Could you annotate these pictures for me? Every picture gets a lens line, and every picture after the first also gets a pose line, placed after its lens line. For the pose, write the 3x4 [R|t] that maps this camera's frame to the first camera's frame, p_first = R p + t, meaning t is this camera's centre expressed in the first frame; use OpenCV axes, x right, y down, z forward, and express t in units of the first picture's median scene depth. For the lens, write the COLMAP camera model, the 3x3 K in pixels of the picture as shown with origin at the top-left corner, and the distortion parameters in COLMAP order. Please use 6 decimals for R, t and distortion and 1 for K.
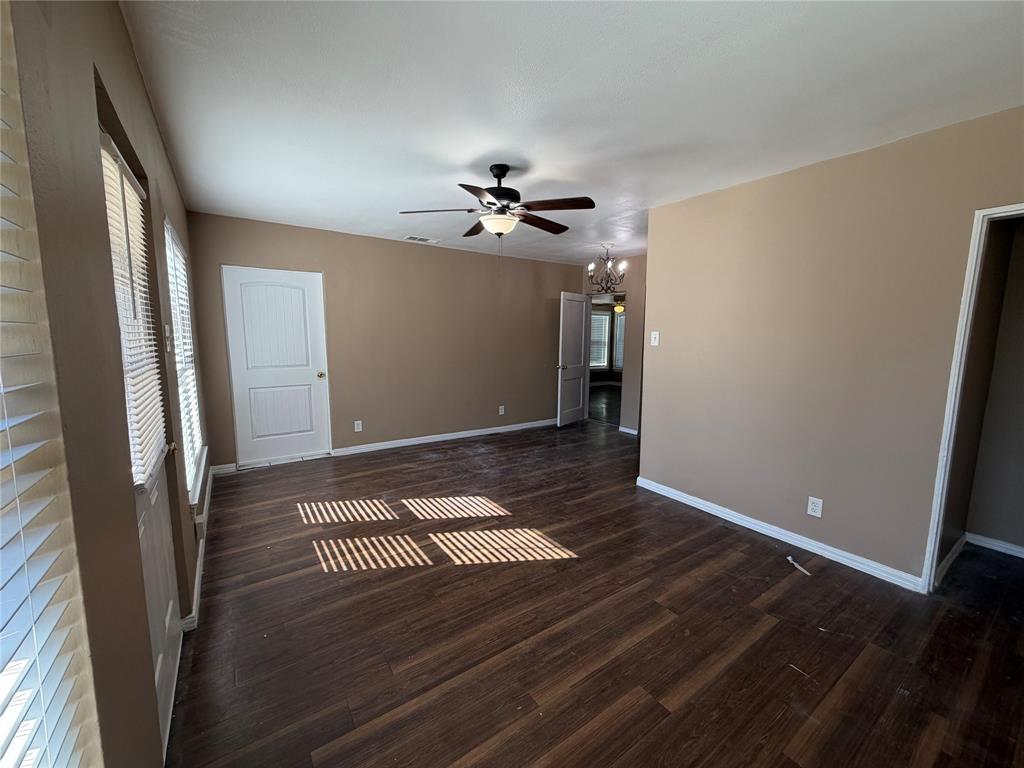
lens RADIAL K [[406.9, 0, 509.3], [0, 406.9, 379.2], [0, 0, 1]] dist [0.004650, 0.000026]
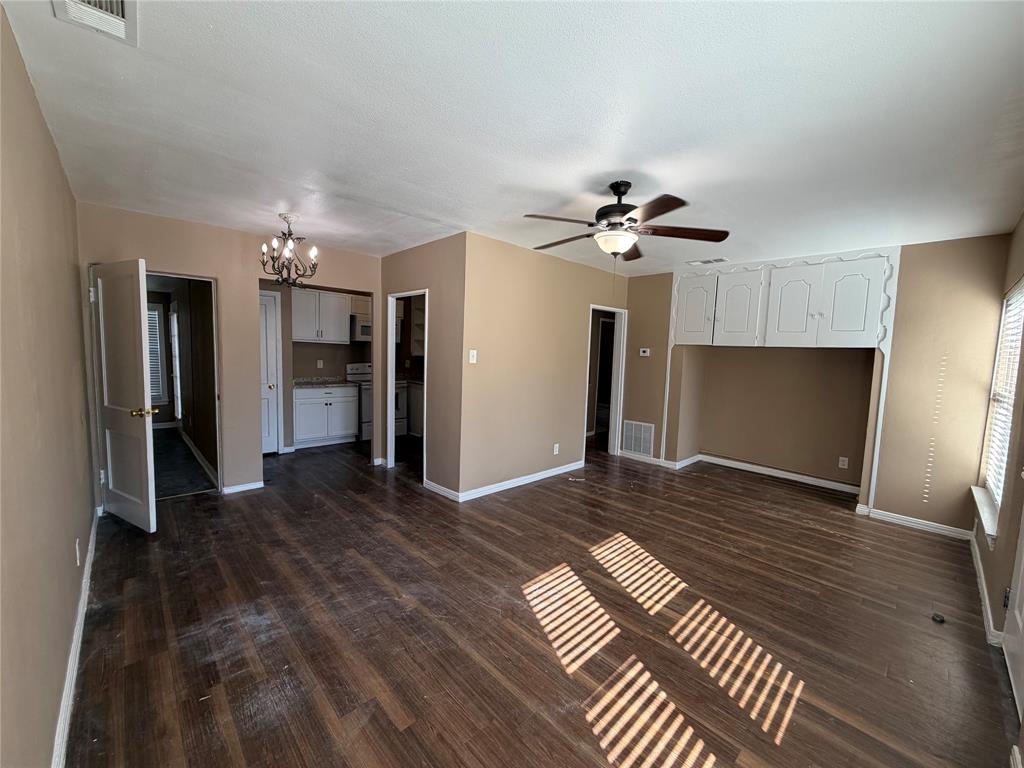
lens RADIAL K [[406.9, 0, 509.7], [0, 406.9, 391.1], [0, 0, 1]] dist [0.004650, 0.000026]
pose [[-0.156349, -0.115810, 0.980889, -0.808296], [0.079541, 0.988400, 0.129376, -0.160733], [-0.984494, 0.098249, -0.145324, 1.229643]]
